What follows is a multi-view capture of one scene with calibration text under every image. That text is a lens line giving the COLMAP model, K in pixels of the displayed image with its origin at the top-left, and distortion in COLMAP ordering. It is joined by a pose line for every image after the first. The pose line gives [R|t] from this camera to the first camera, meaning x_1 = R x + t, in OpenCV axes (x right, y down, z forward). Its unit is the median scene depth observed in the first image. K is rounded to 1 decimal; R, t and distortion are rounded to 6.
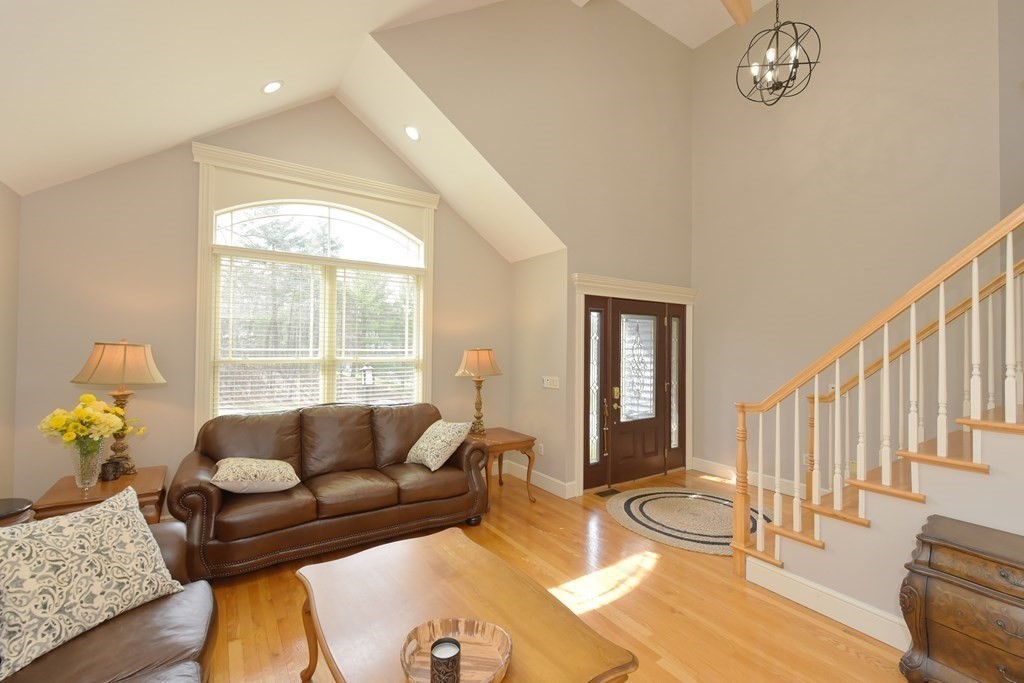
lens RADIAL K [[438.8, 0, 509.9], [0, 438.8, 327.7], [0, 0, 1]] dist [0.005064, -0.002302]
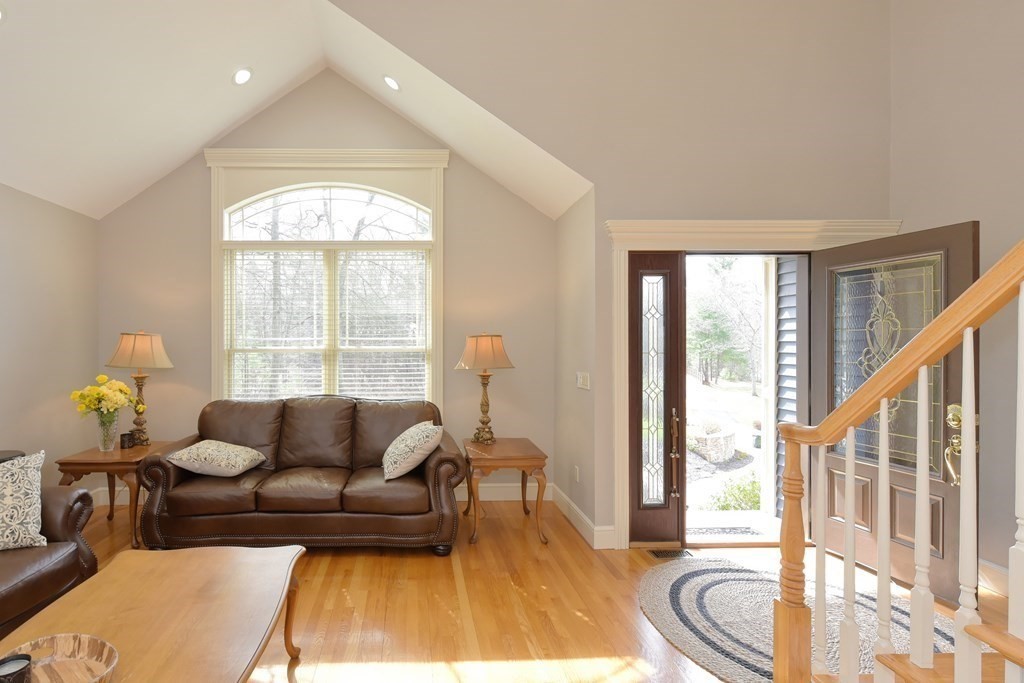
lens RADIAL K [[503.5, 0, 405.0], [0, 503.5, 328.6], [0, 0, 1]] dist [0.004385, -0.000608]
pose [[0.839750, -0.024901, -0.542401, 0.355322], [0.035449, 0.999331, 0.009004, 0.028465], [0.541814, -0.026789, 0.840071, 0.201807]]
